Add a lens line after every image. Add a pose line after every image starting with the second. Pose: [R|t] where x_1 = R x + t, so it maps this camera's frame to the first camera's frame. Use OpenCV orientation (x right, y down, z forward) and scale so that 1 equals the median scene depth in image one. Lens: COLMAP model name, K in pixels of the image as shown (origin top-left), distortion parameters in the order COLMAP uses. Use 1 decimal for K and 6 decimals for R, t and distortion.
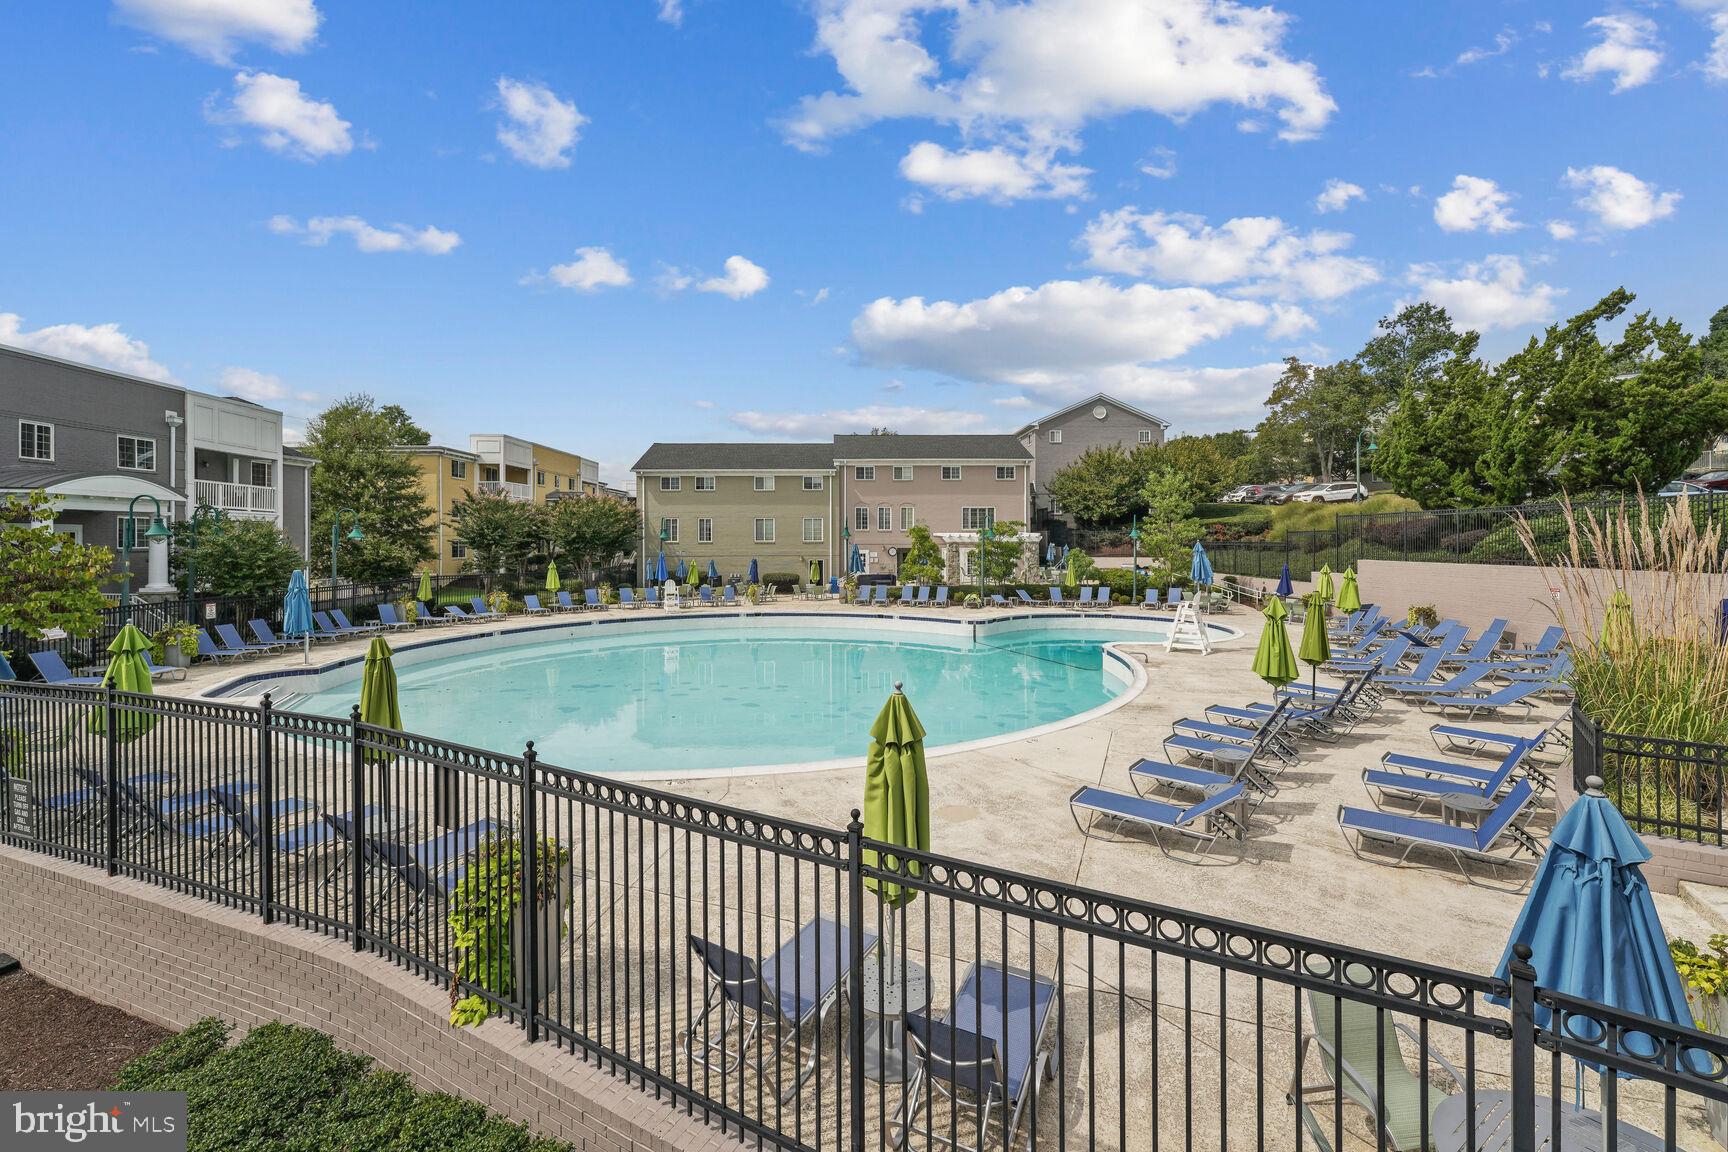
lens RADIAL K [[702.1, 0, 863.2], [0, 702.1, 536.9], [0, 0, 1]] dist [-0.002051, 0.000001]
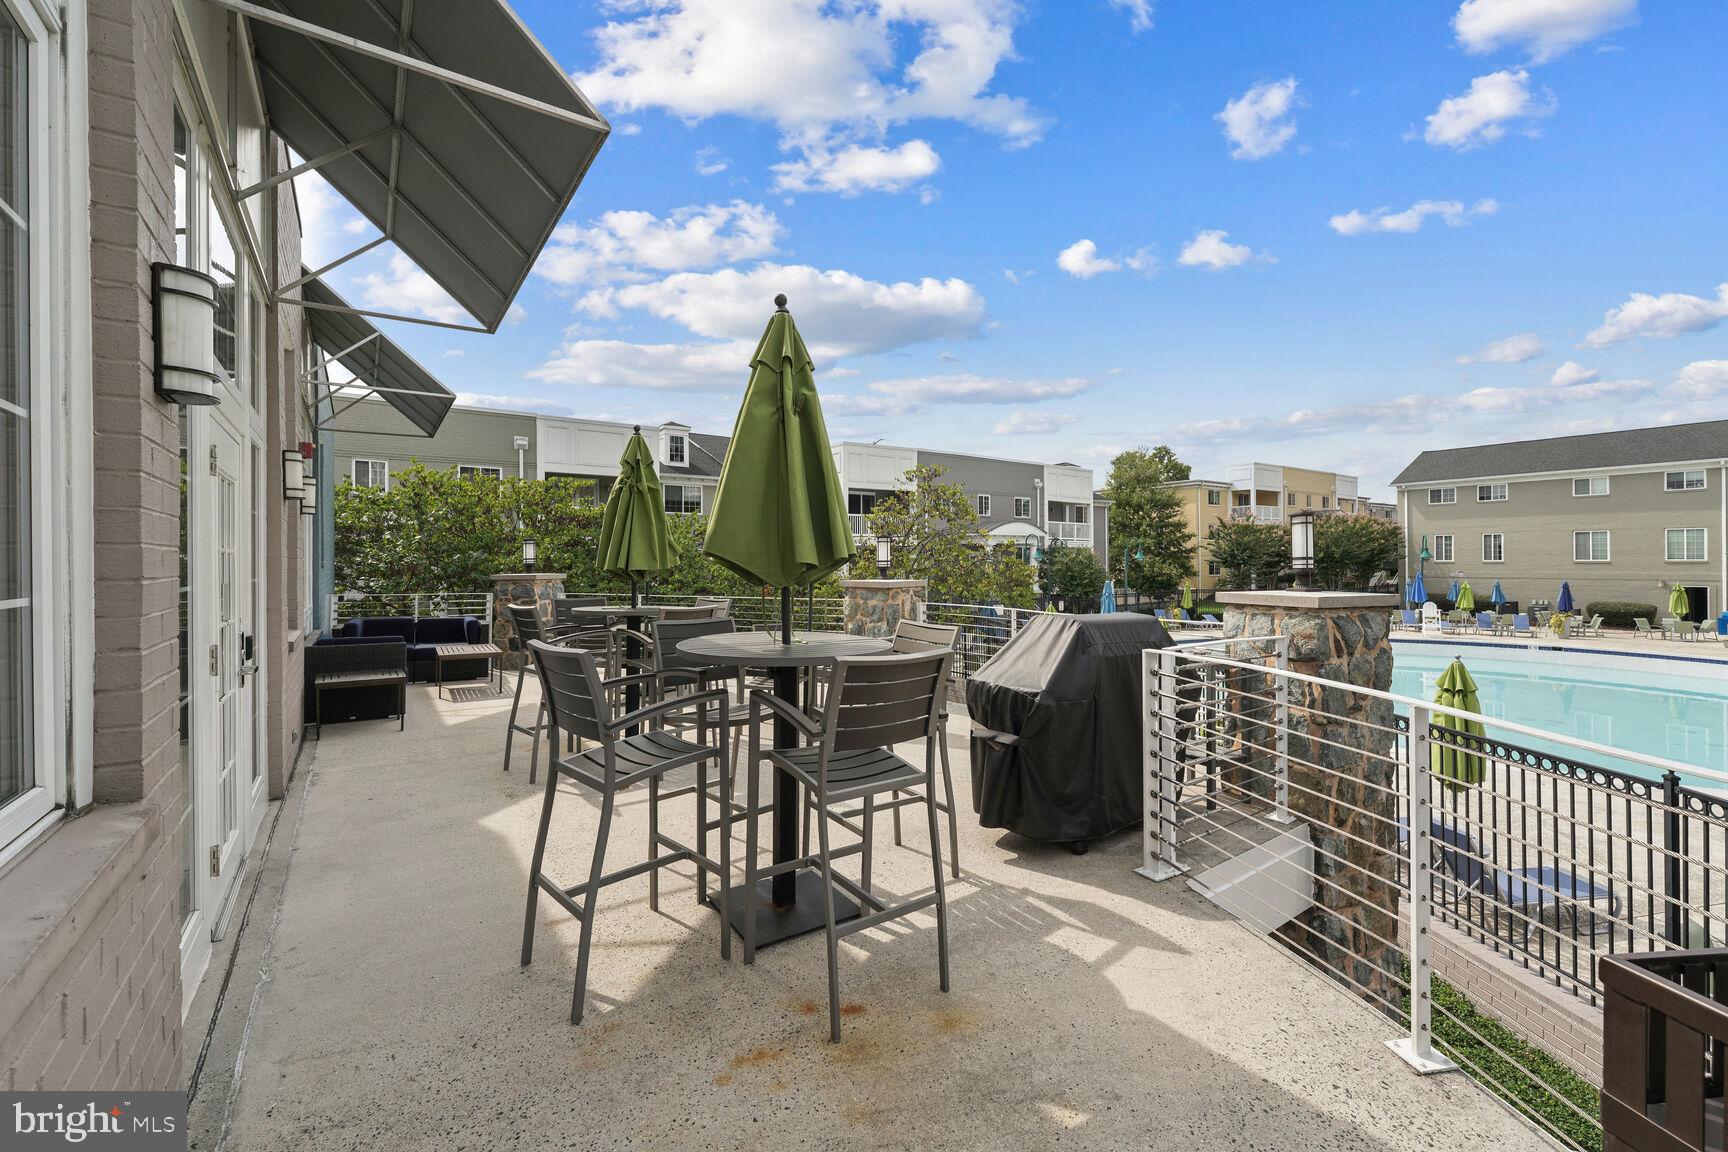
lens RADIAL K [[721.7, 0, 863.1], [0, 721.7, 557.6], [0, 0, 1]] dist [-0.000386, -0.000333]
pose [[0.556485, -0.002841, -0.830853, 0.095043], [0.006622, 0.999978, 0.001016, -0.004054], [0.830831, -0.006067, 0.556491, -0.151597]]
